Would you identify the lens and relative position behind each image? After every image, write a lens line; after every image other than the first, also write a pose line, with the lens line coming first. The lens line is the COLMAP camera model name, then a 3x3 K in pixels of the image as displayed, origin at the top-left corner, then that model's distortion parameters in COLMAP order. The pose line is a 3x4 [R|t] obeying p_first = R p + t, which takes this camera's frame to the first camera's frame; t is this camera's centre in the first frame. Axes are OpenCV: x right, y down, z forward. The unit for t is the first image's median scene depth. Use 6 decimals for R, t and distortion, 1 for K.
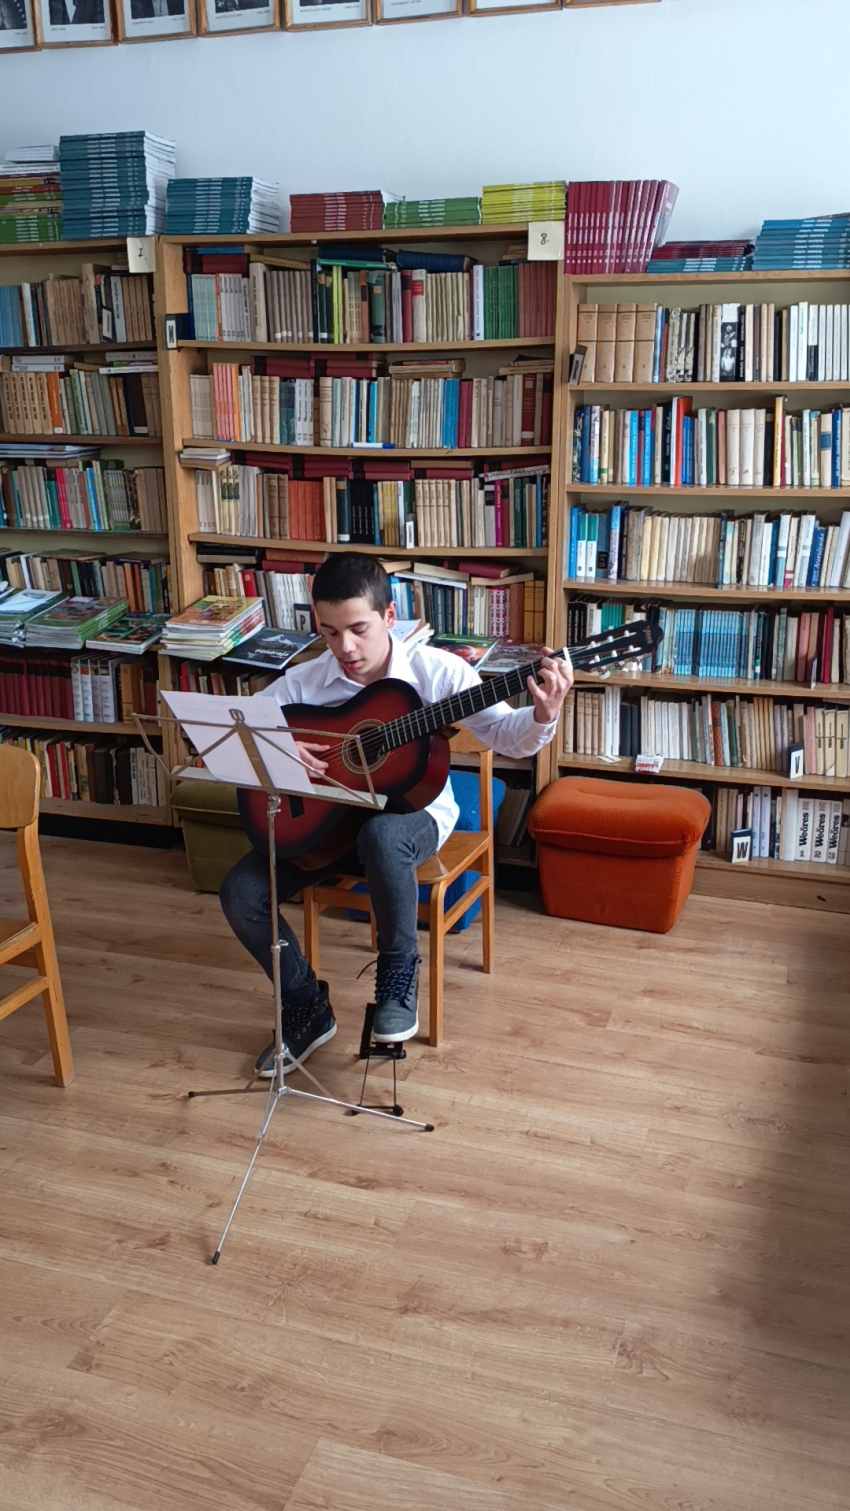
lens RADIAL K [[1233.7, 0, 427.7], [0, 1233.7, 752.5], [0, 0, 1]] dist [0.129607, -0.288849]
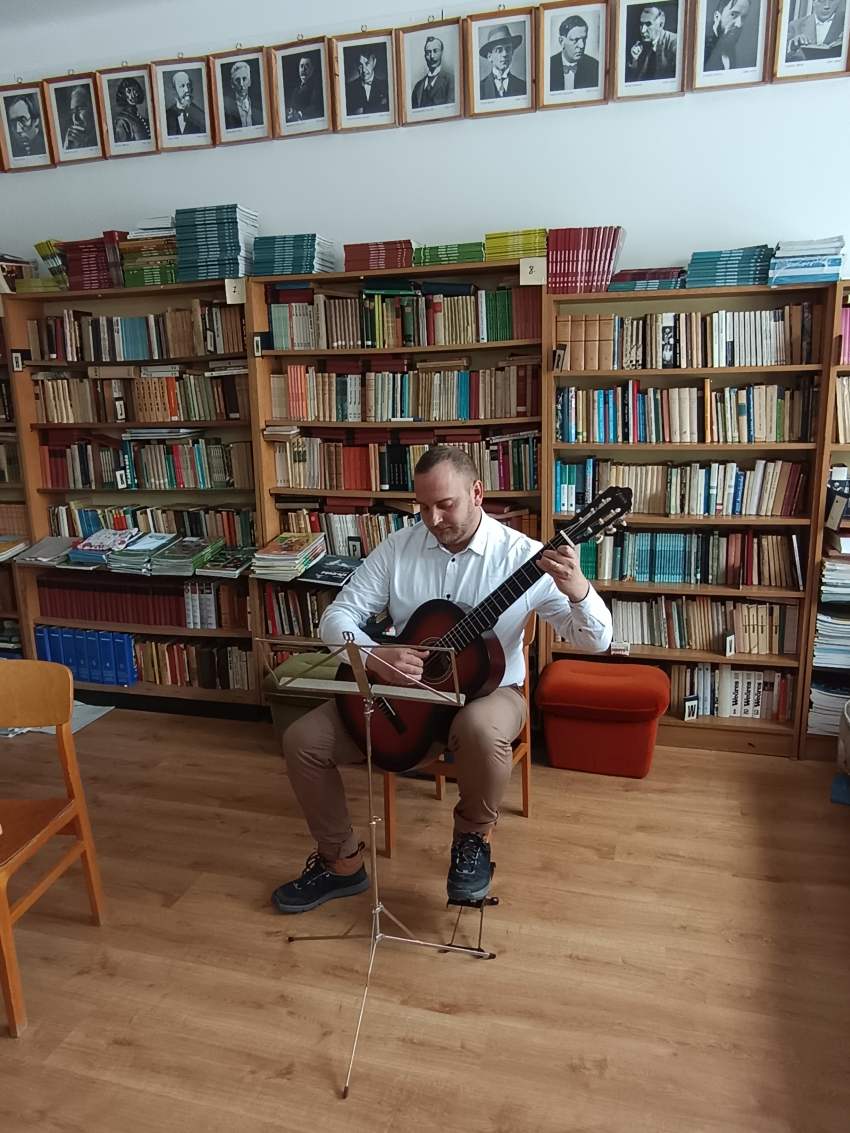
lens RADIAL K [[830.6, 0, 420.3], [0, 830.6, 577.5], [0, 0, 1]] dist [-0.053353, 0.045806]
pose [[0.999370, -0.030418, 0.018287, -0.052382], [0.031512, 0.997525, -0.062855, -0.018734], [-0.016330, 0.063391, 0.997855, 0.110956]]
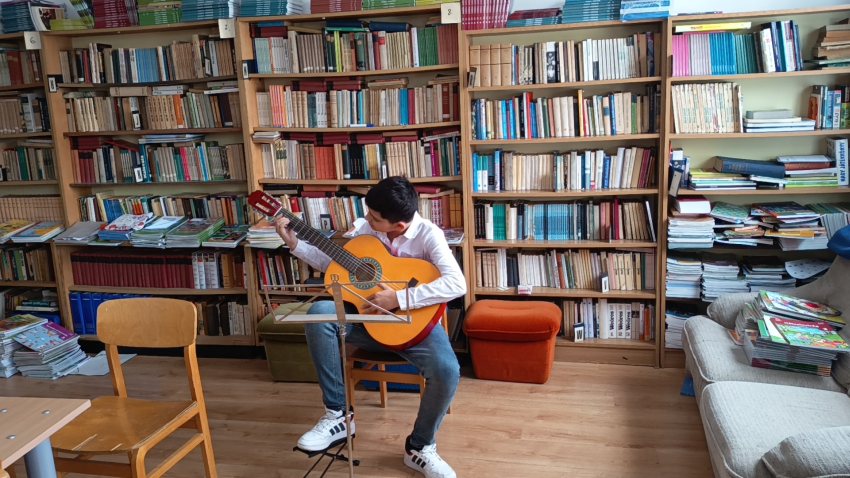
lens RADIAL K [[694.0, 0, 423.9], [0, 694.0, 237.8], [0, 0, 1]] dist [0.129607, -0.288849]
pose [[0.994858, -0.060990, 0.080861, -0.047056], [0.068026, 0.993855, -0.087323, 0.012385], [-0.075038, 0.092375, 0.992893, -0.005637]]
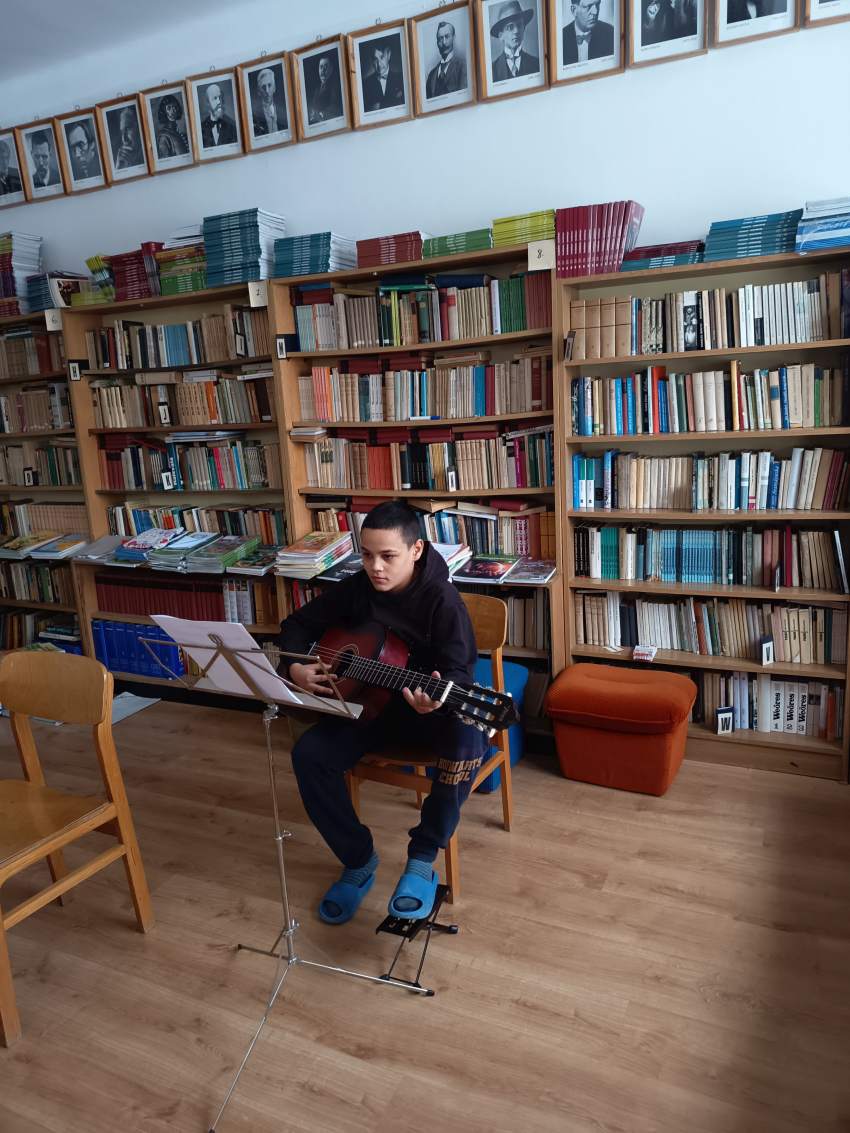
lens RADIAL K [[785.1, 0, 428.2], [0, 785.1, 558.5], [0, 0, 1]] dist [-0.004022, 0.003002]
pose [[0.989736, -0.027873, -0.140167, 0.077972], [0.015435, 0.995908, -0.089048, -0.019991], [0.142075, 0.085971, 0.986115, 0.186678]]
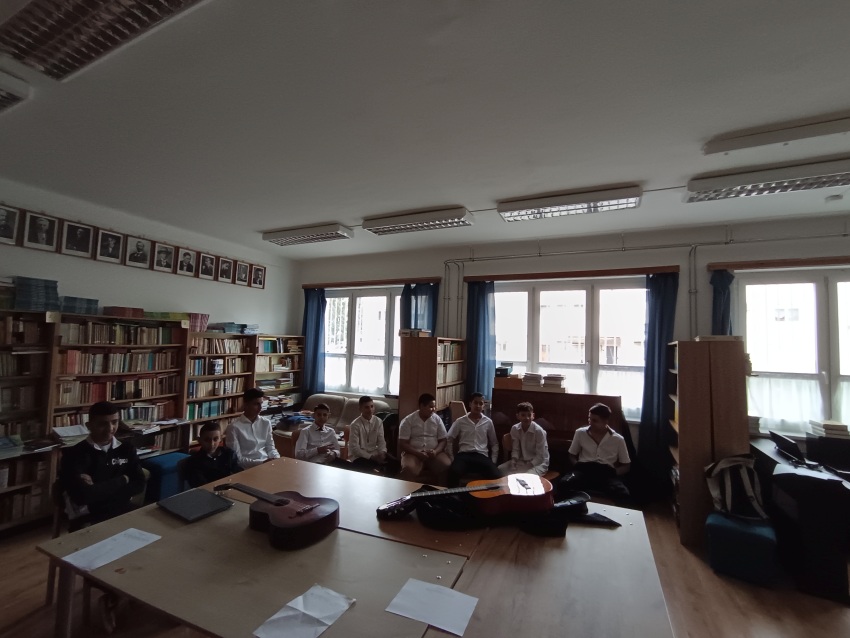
lens RADIAL K [[384.8, 0, 432.3], [0, 384.8, 318.9], [0, 0, 1]] dist [-0.042060, 0.026239]
pose [[0.120497, 0.066755, 0.990467, -1.068928], [0.264056, 0.959637, -0.096801, -0.057849], [-0.956951, 0.273203, 0.098006, 0.015034]]
